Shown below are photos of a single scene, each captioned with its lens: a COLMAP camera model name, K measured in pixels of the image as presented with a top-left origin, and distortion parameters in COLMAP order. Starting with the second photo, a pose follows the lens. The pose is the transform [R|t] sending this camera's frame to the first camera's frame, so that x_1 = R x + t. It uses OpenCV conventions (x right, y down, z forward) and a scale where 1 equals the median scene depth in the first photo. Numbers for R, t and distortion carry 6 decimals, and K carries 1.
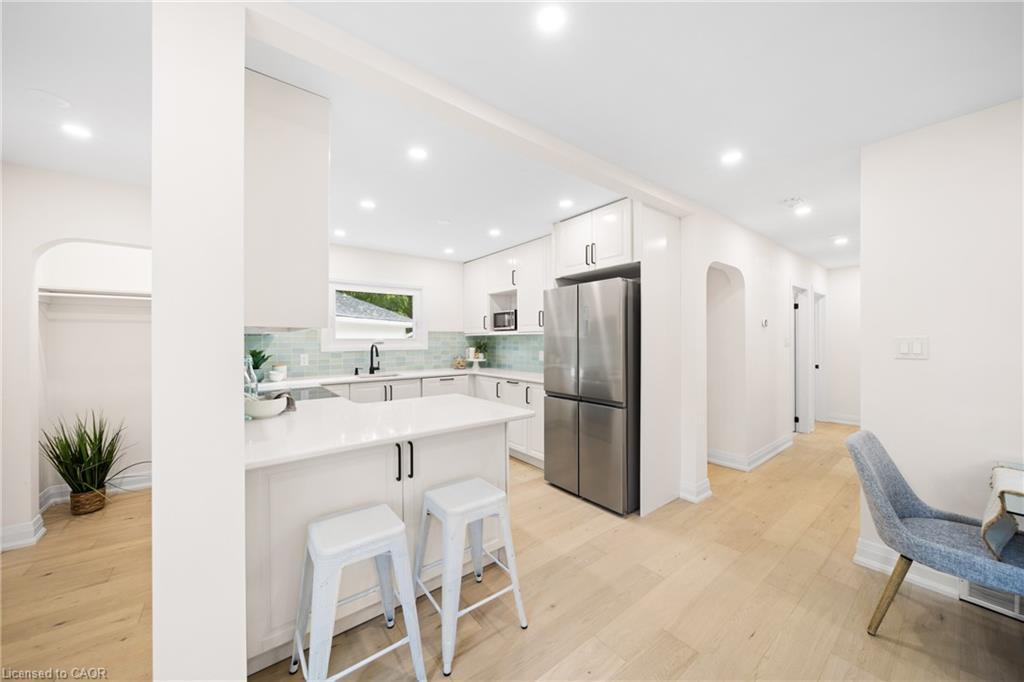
lens RADIAL K [[360.9, 0, 511.6], [0, 360.9, 340.0], [0, 0, 1]] dist [0.000022, 0.000010]
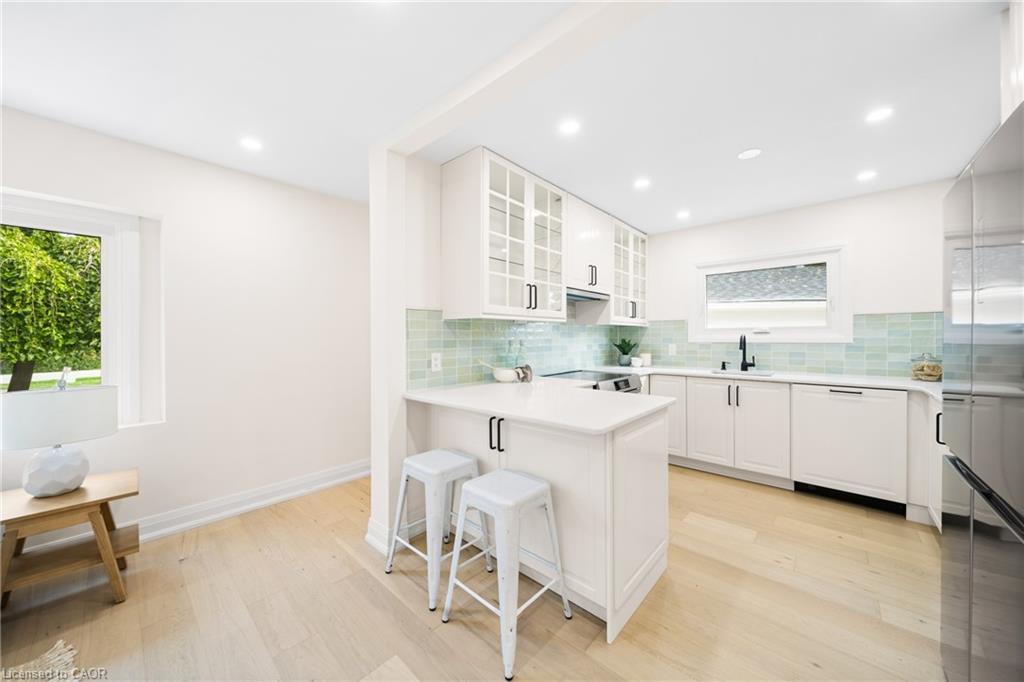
lens RADIAL K [[360.9, 0, 511.6], [0, 360.9, 339.7], [0, 0, 1]] dist [0.000022, 0.000010]
pose [[0.167924, 0.009611, -0.985753, 0.337046], [0.003801, 0.999939, 0.010396, 0.013924], [0.985793, -0.005492, 0.167878, 0.359792]]
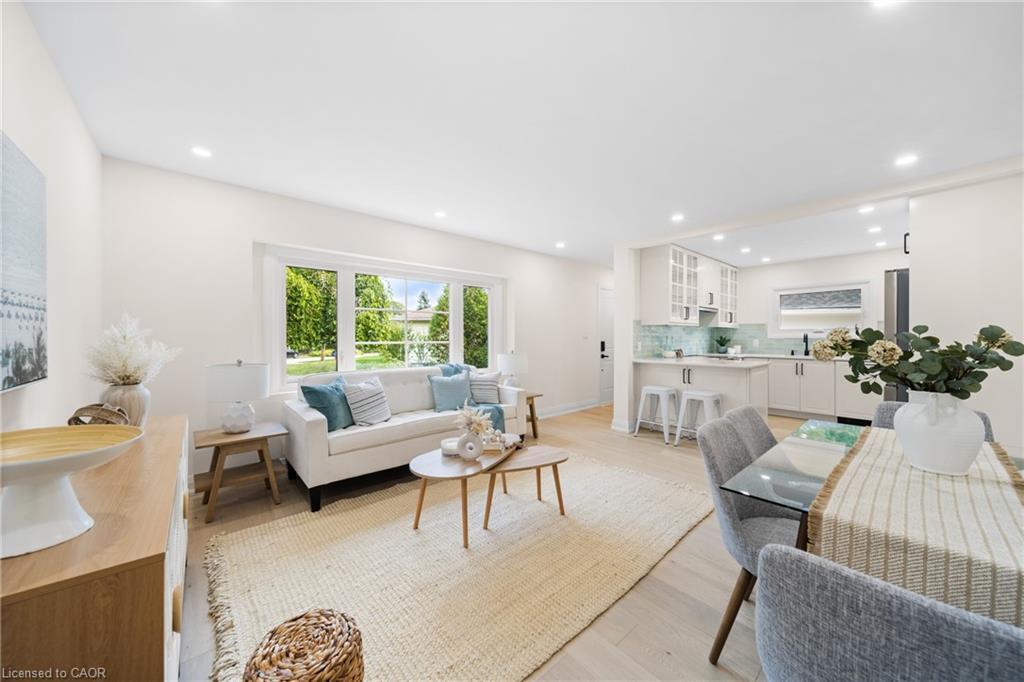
lens RADIAL K [[360.9, 0, 514.6], [0, 360.9, 338.5], [0, 0, 1]] dist [0.000022, 0.000010]
pose [[0.055334, 0.007566, -0.998439, 0.883854], [0.002325, 0.999968, 0.007707, 0.020016], [0.998465, -0.002748, 0.055314, -0.127608]]
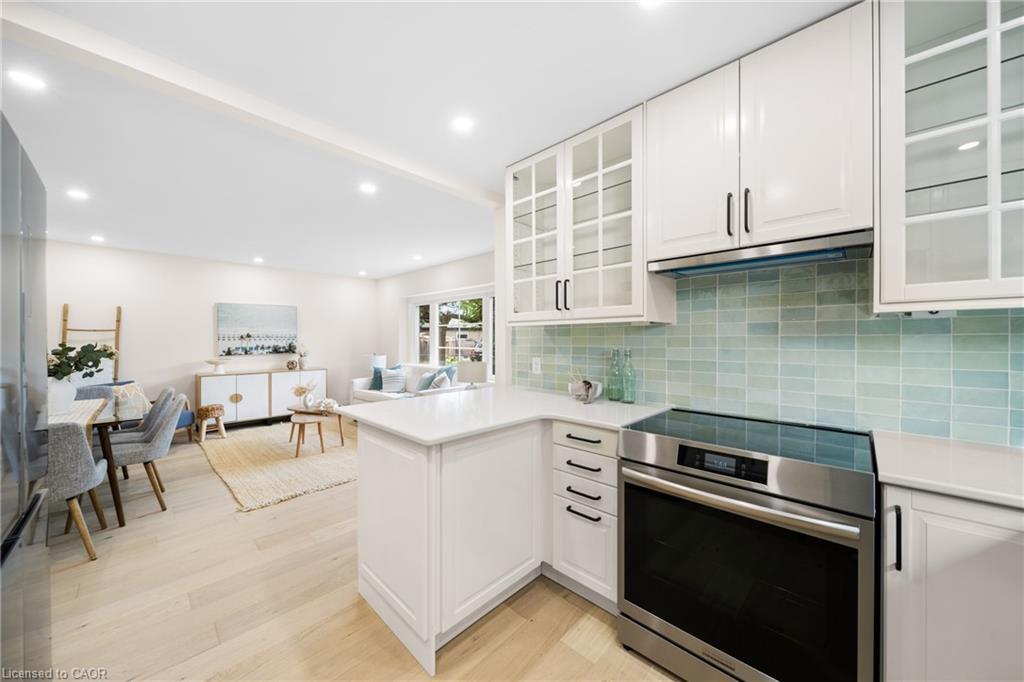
lens RADIAL K [[360.9, 0, 550.1], [0, 360.9, 339.9], [0, 0, 1]] dist [0.000022, 0.000010]
pose [[-0.983201, 0.000048, -0.182527, -0.159021], [0.000144, 1.000000, -0.000512, 0.008894], [0.182527, -0.000530, -0.983201, 0.982535]]
